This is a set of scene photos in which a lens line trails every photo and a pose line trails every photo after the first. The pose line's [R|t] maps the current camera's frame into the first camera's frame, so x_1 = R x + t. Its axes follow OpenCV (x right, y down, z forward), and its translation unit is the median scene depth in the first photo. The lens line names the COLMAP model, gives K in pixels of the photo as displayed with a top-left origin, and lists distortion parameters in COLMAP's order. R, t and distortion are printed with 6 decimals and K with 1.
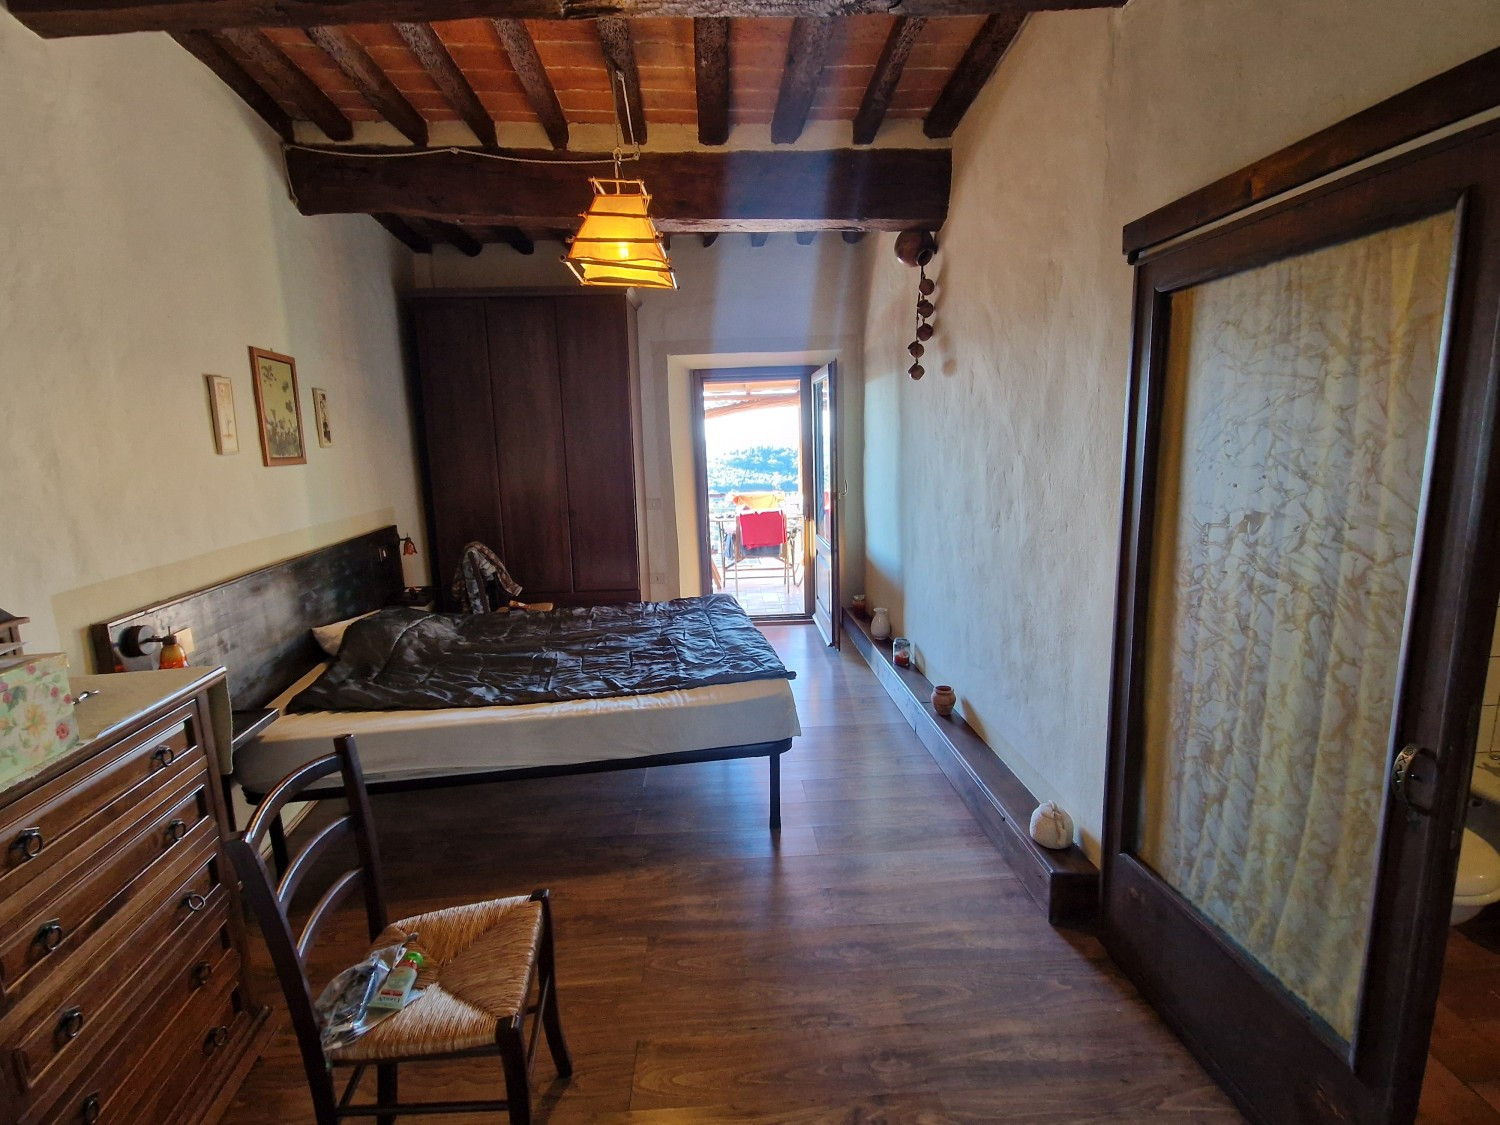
lens RADIAL K [[607.4, 0, 755.9], [0, 607.4, 564.2], [0, 0, 1]] dist [0.014254, -0.008770]
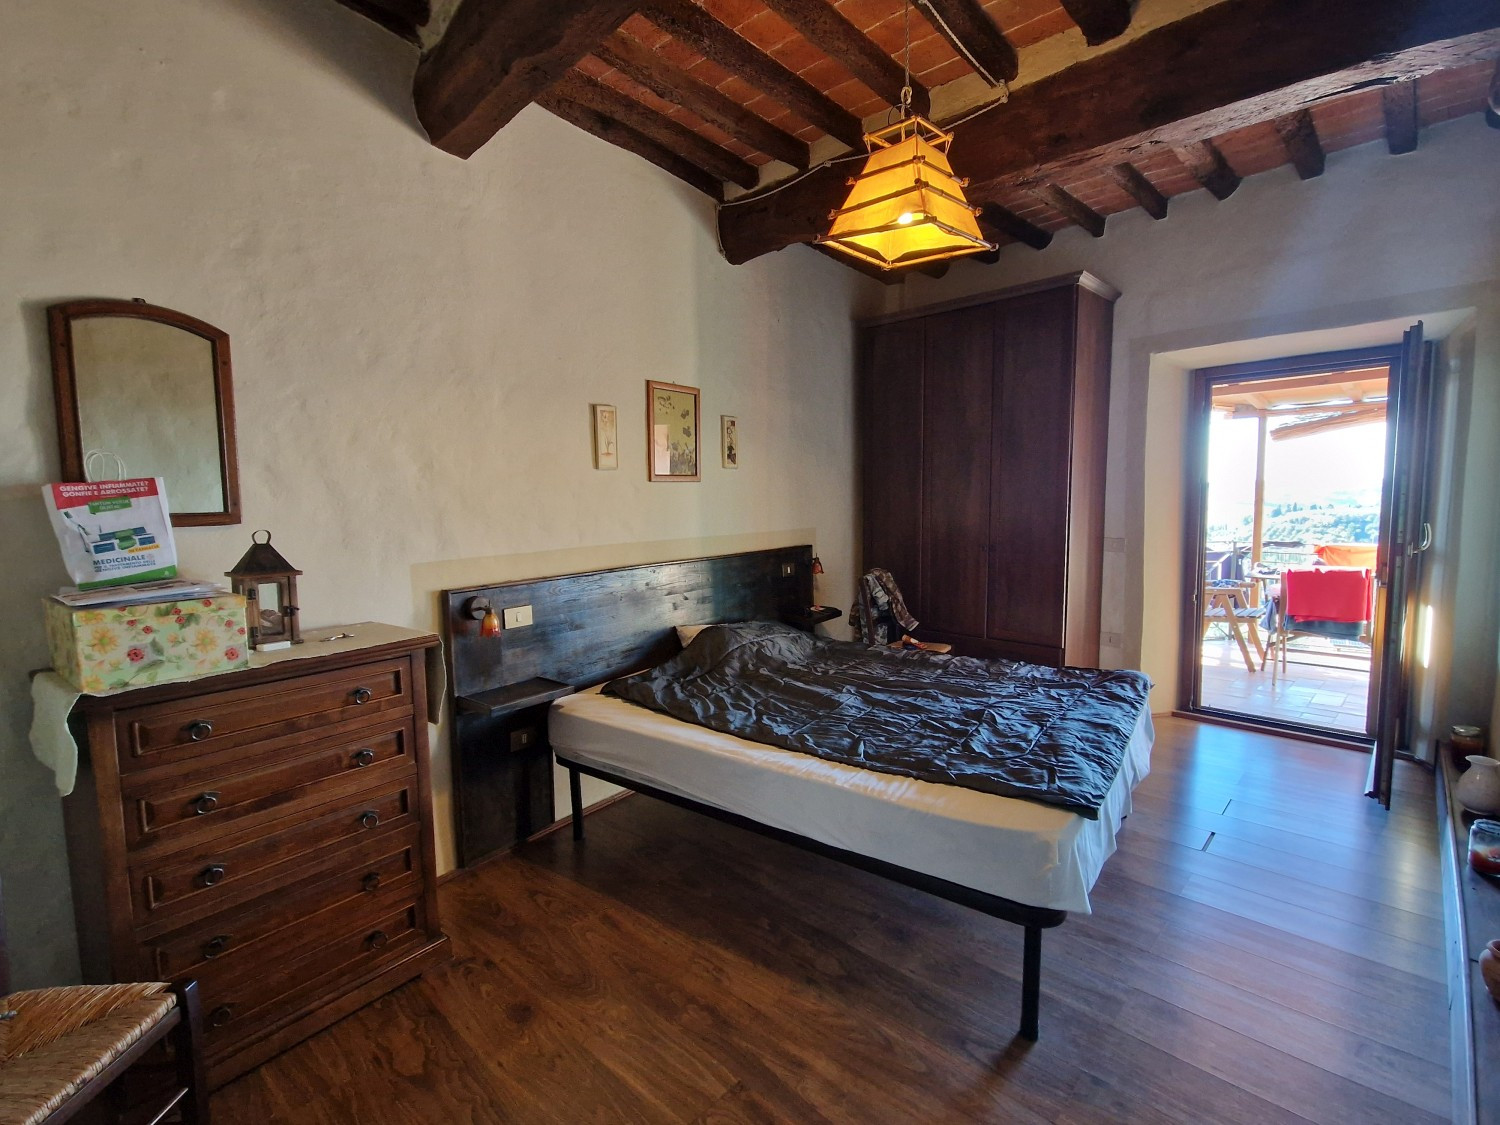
lens RADIAL K [[656.8, 0, 807.6], [0, 656.8, 572.9], [0, 0, 1]] dist [0.006581, -0.000450]
pose [[0.739031, 0.096693, -0.666696, 0.249101], [-0.131104, 0.991367, -0.001547, -0.021800], [0.660791, 0.088550, 0.745328, 0.249609]]
